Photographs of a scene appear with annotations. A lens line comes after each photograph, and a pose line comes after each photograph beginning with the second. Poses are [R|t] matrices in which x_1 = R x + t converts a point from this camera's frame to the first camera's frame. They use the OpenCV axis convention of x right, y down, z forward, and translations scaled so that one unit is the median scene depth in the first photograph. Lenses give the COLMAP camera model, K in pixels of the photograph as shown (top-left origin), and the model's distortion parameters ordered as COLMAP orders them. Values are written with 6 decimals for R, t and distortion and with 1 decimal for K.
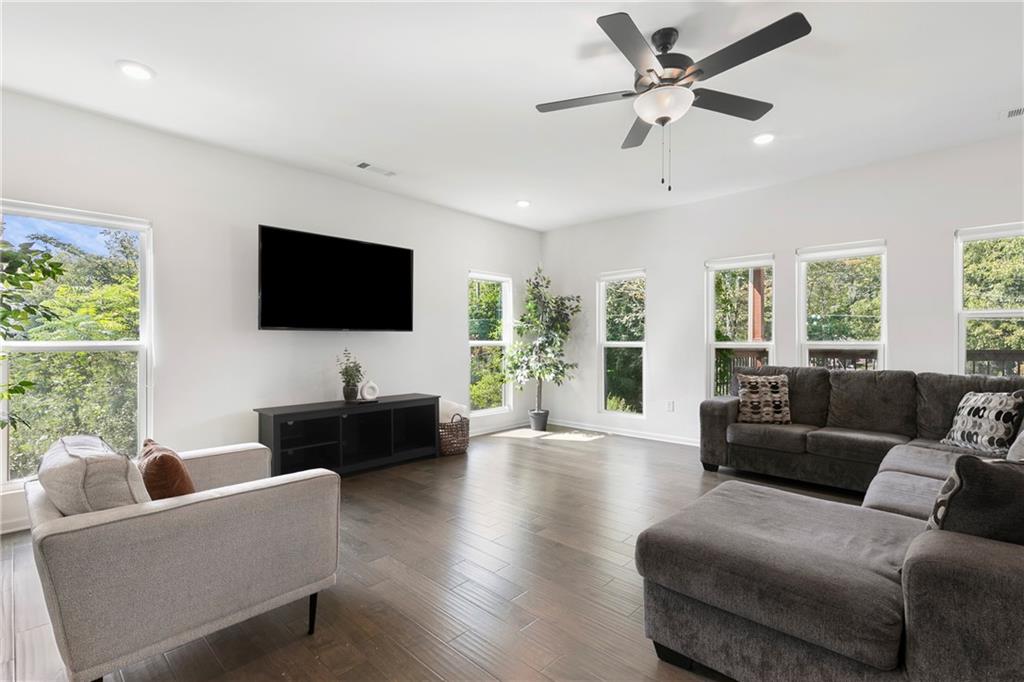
lens RADIAL K [[469.7, 0, 510.7], [0, 469.7, 340.6], [0, 0, 1]] dist [0.002388, -0.000017]
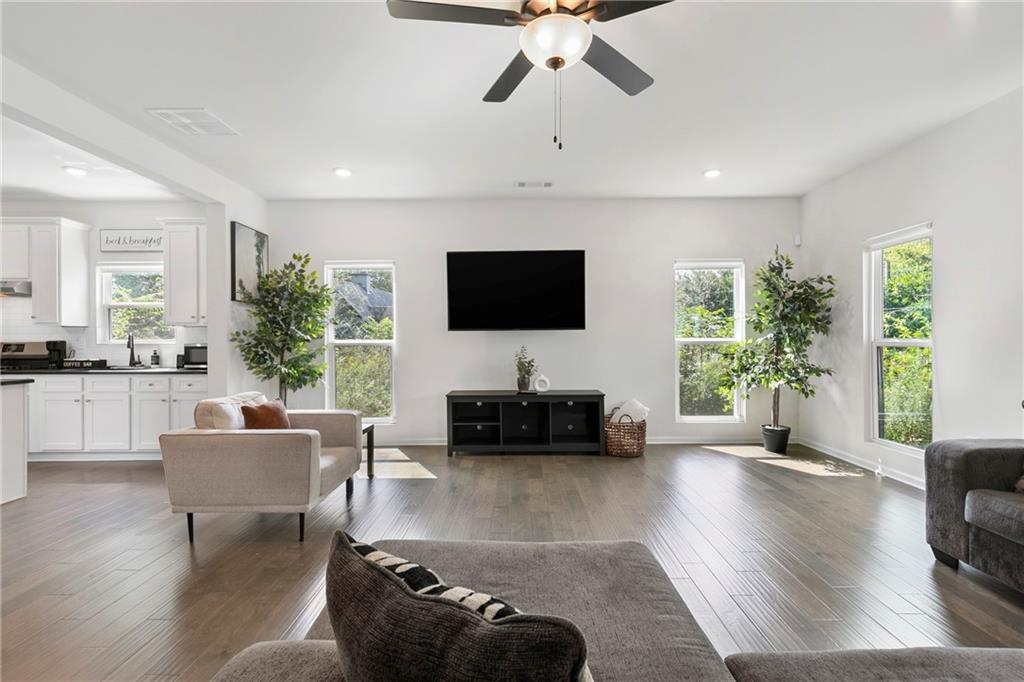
lens RADIAL K [[454.2, 0, 513.8], [0, 454.2, 340.9], [0, 0, 1]] dist [0.006344, -0.000005]
pose [[0.679672, 0.000236, -0.733516, 0.426483], [0.005198, 0.999973, 0.005138, -0.000614], [0.733498, -0.007305, 0.679652, 0.212412]]
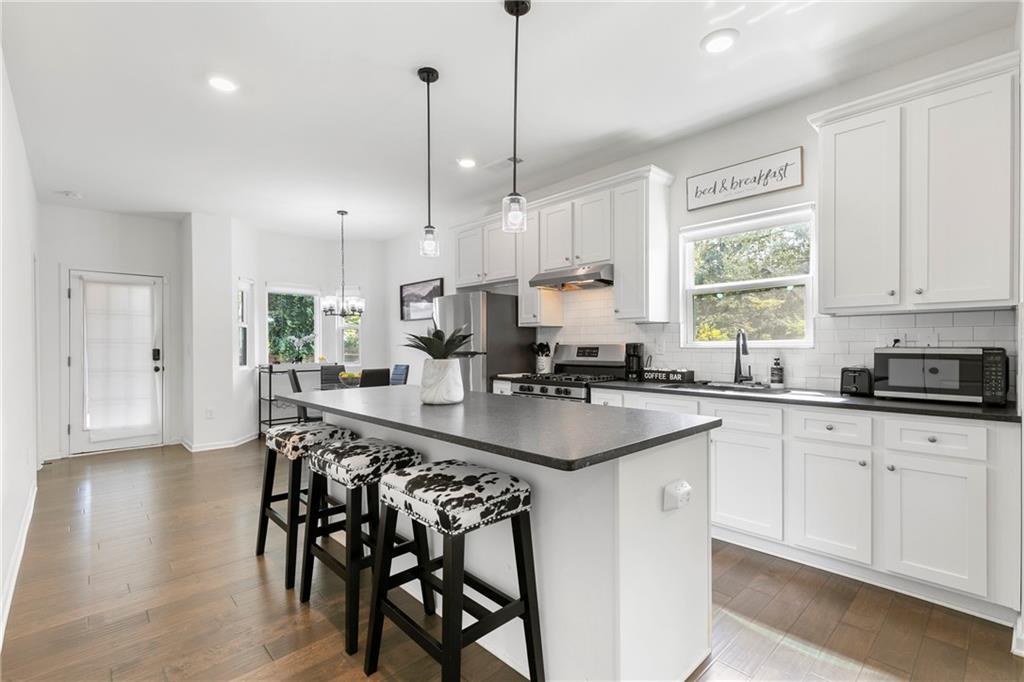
lens RADIAL K [[462.2, 0, 509.2], [0, 462.2, 347.2], [0, 0, 1]] dist [0.003596, 0.000442]
pose [[-0.071693, 0.006138, -0.997408, -0.267012], [0.009236, 0.999942, 0.005490, 0.000151], [0.997384, -0.008818, -0.071746, -0.001157]]
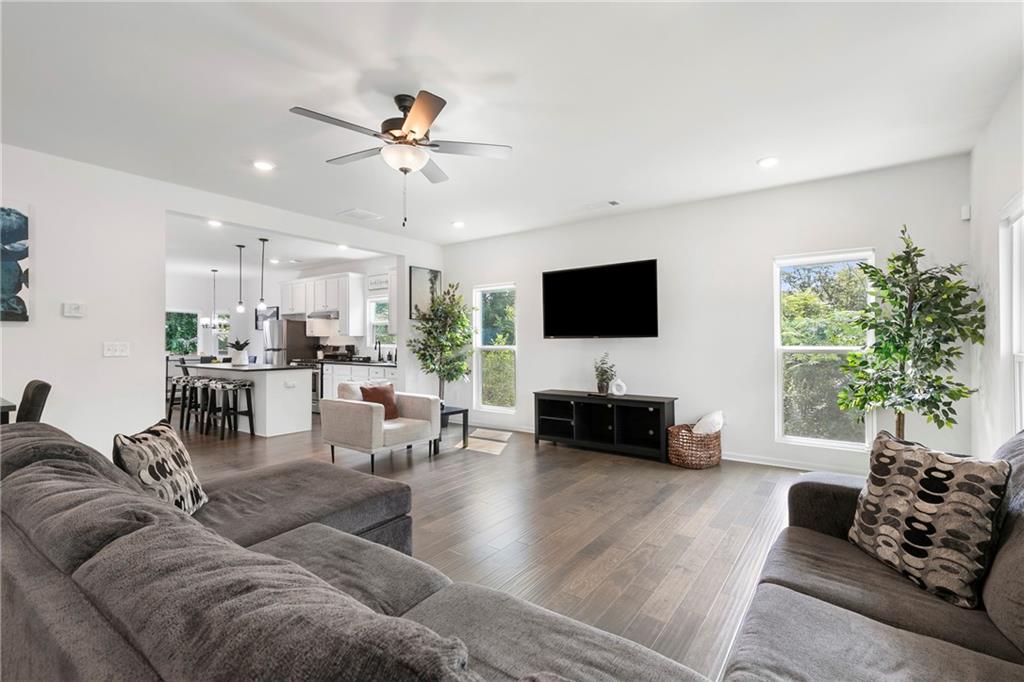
lens RADIAL K [[454.2, 0, 513.8], [0, 454.2, 340.9], [0, 0, 1]] dist [0.006344, -0.000005]
pose [[0.122406, -0.003585, -0.992474, 0.776135], [0.003197, 0.999990, -0.003218, -0.009101], [0.992475, -0.002779, 0.122416, 0.571935]]
